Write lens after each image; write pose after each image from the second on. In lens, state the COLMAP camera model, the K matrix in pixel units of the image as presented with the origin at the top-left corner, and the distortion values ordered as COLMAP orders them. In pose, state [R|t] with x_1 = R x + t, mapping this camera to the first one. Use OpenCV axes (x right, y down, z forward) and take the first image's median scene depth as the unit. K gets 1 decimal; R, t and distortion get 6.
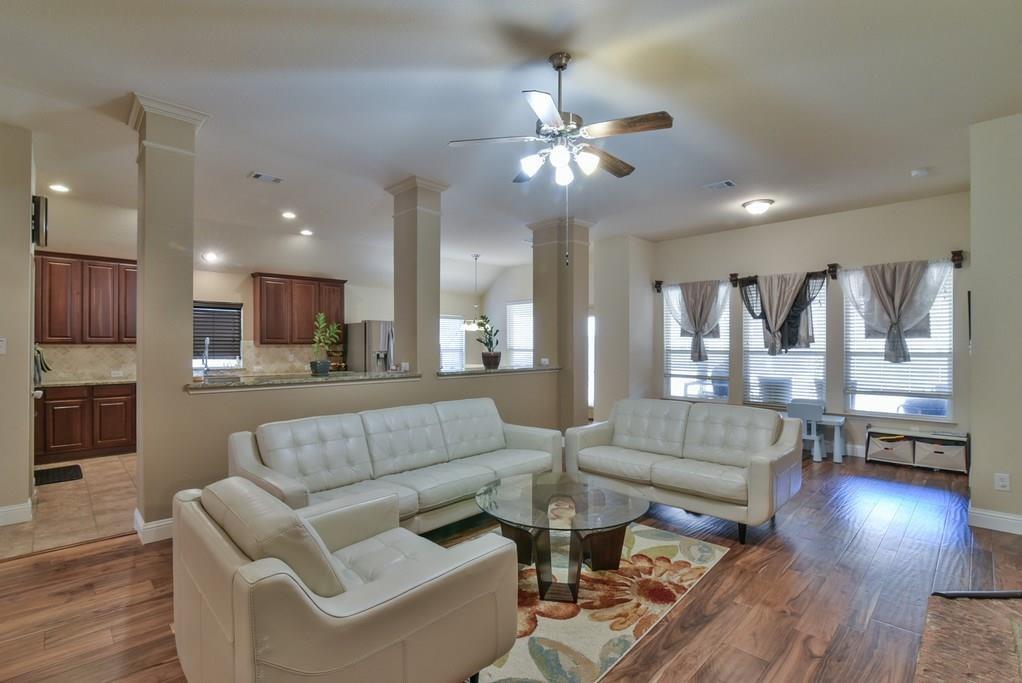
lens RADIAL K [[472.9, 0, 508.5], [0, 472.9, 344.8], [0, 0, 1]] dist [-0.017464, 0.000209]
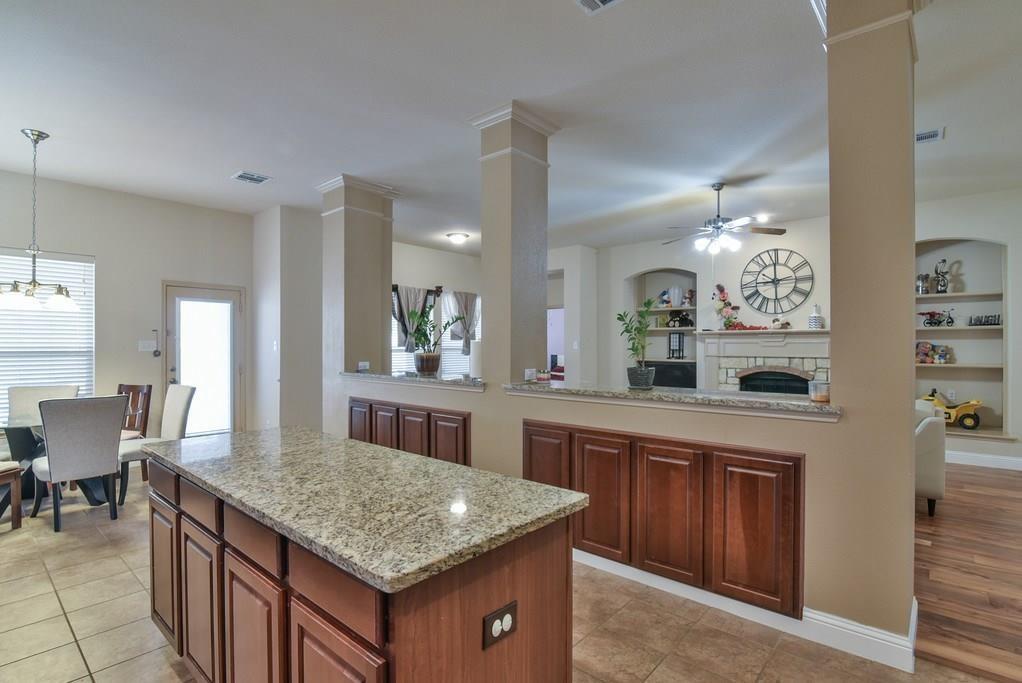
lens RADIAL K [[493.5, 0, 507.5], [0, 493.5, 344.8], [0, 0, 1]] dist [-0.016221, 0.000287]
pose [[-0.071292, -0.001853, 0.997454, -0.703199], [-0.003736, 0.999992, 0.001590, -0.000743], [-0.997449, -0.003614, -0.071298, 0.798065]]
